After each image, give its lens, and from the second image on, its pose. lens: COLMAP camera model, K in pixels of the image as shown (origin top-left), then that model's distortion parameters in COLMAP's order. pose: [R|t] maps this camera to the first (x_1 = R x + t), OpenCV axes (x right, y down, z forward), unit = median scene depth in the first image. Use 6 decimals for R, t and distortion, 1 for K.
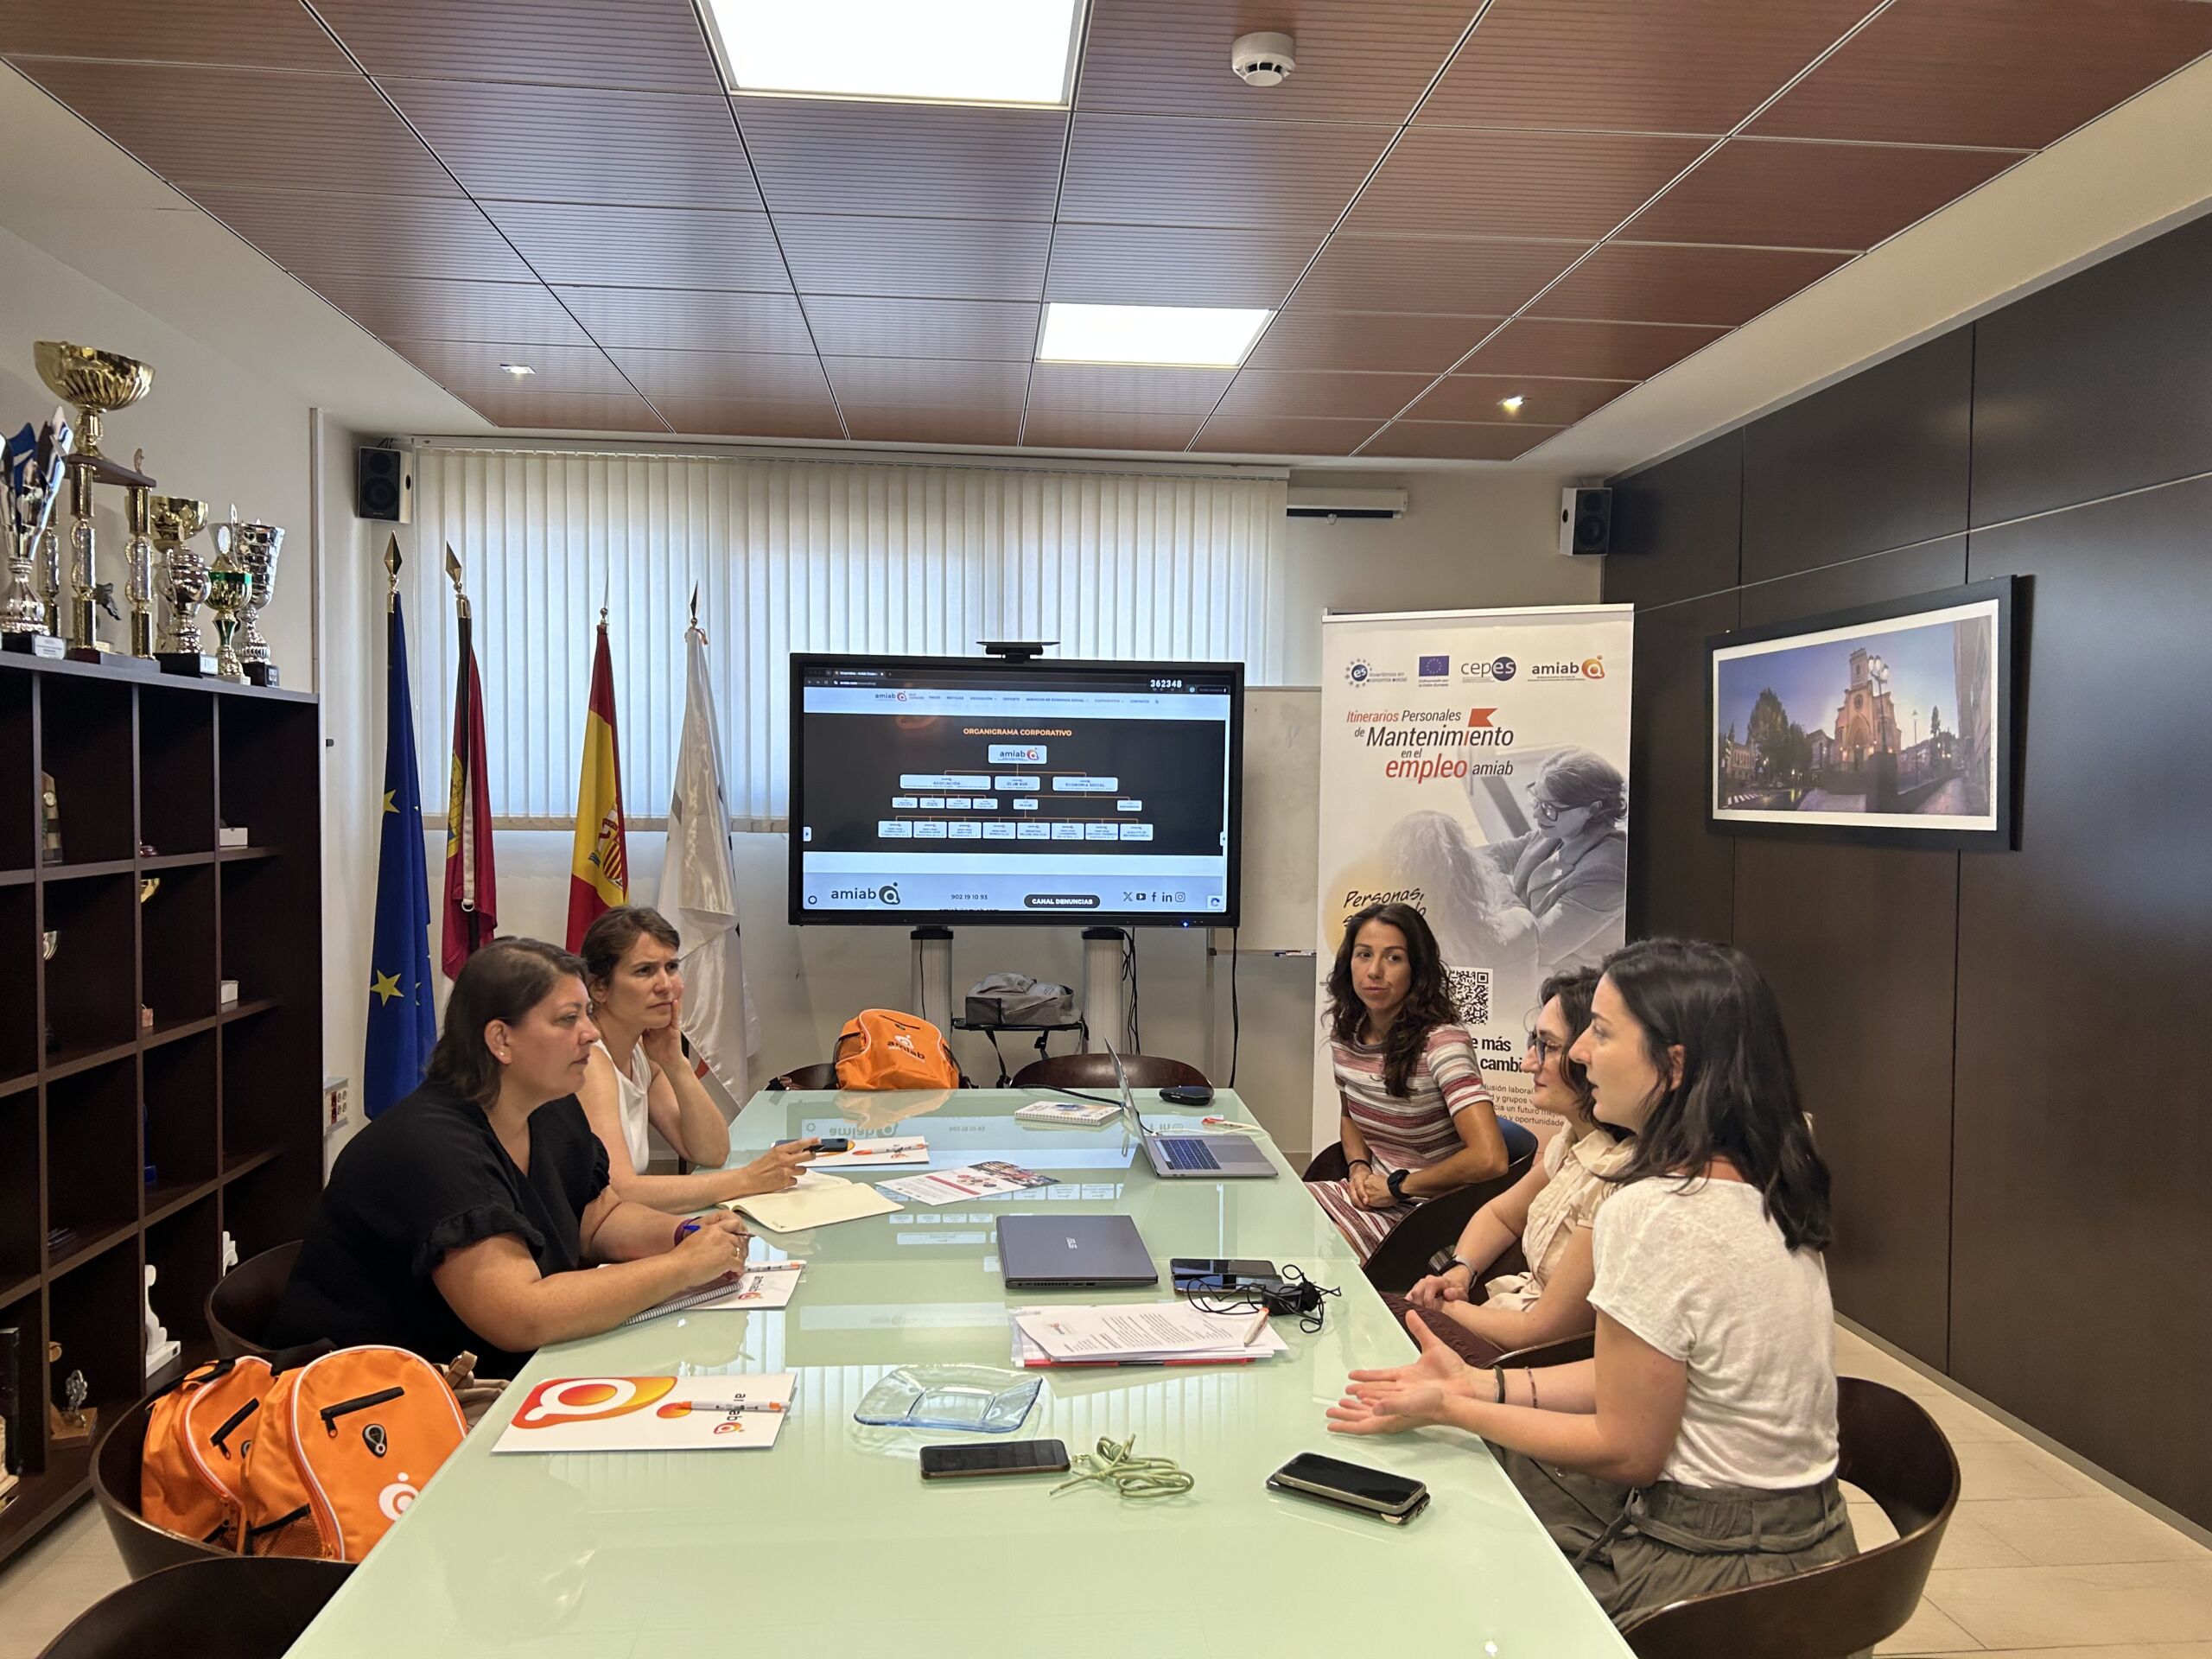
lens RADIAL K [[1665.9, 0, 1095.8], [0, 1665.9, 846.7], [0, 0, 1]] dist [0.059655, -0.058274]
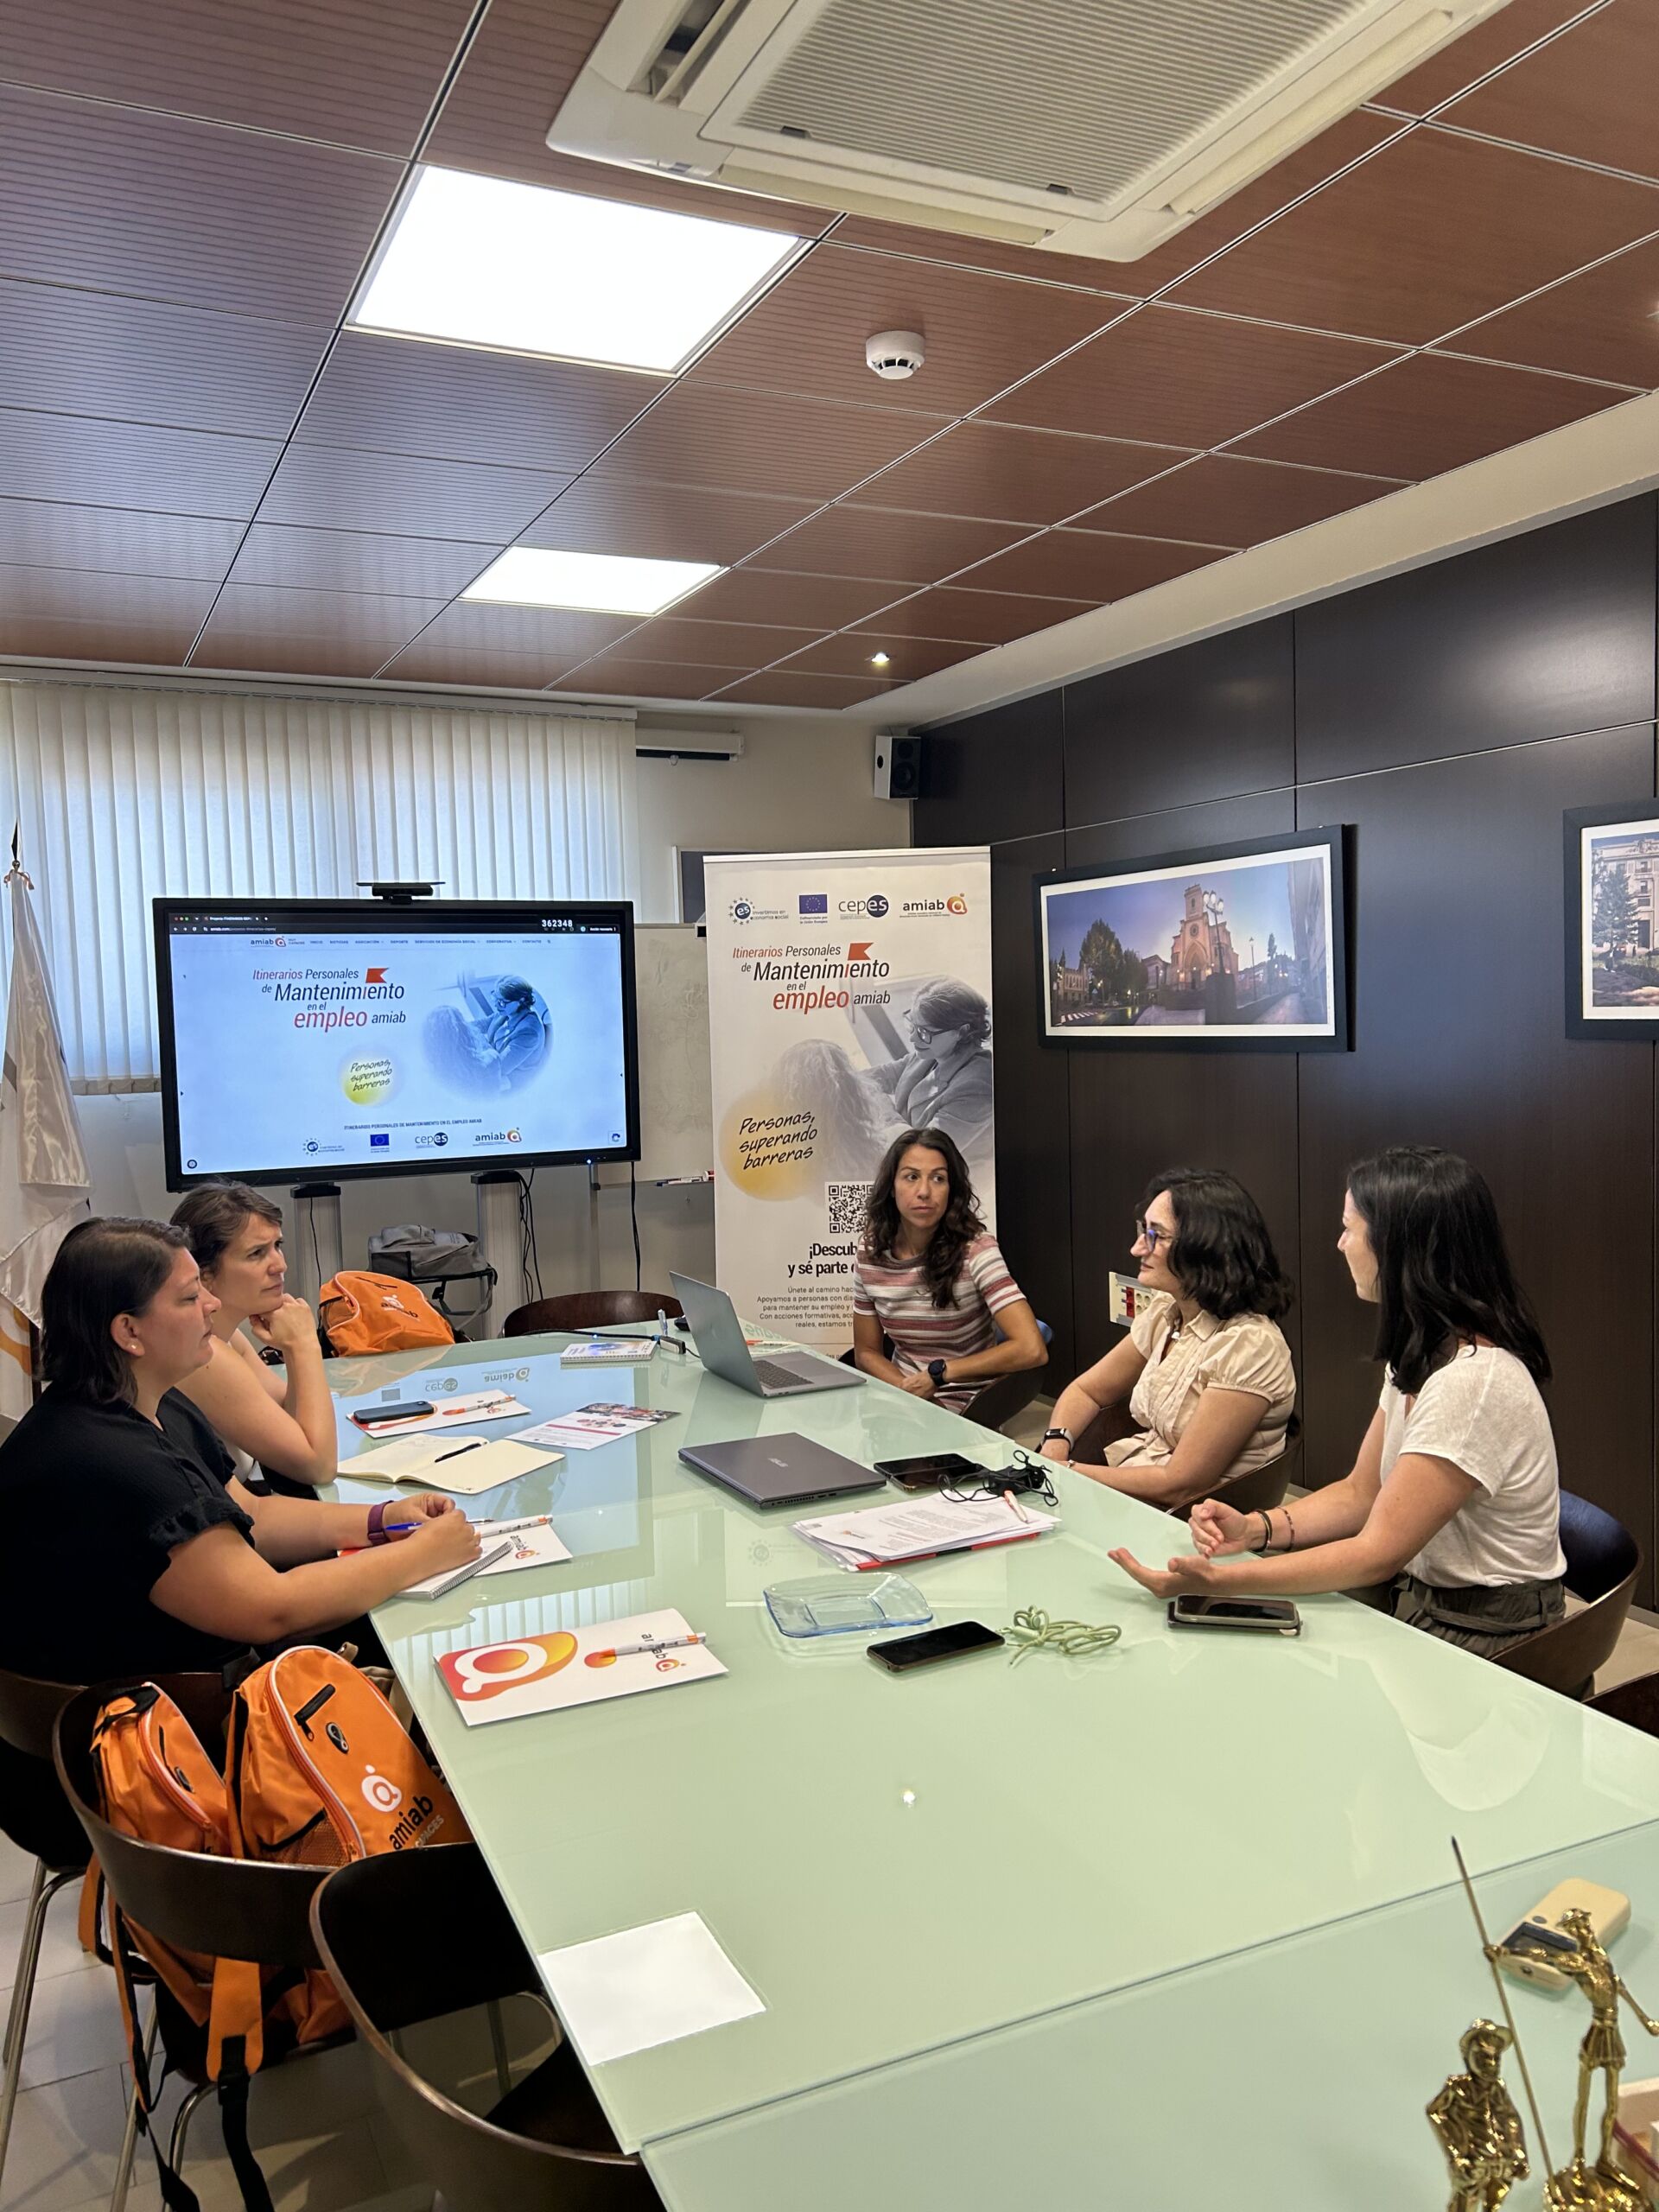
lens RADIAL K [[1665.9, 0, 845.1], [0, 1665.9, 1110.8], [0, 0, 1]] dist [0.059655, -0.058274]
pose [[0.933035, -0.059681, 0.354802, -0.177565], [0.051800, 0.998155, 0.031677, -0.009349], [-0.356038, -0.011177, 0.934405, -0.003007]]
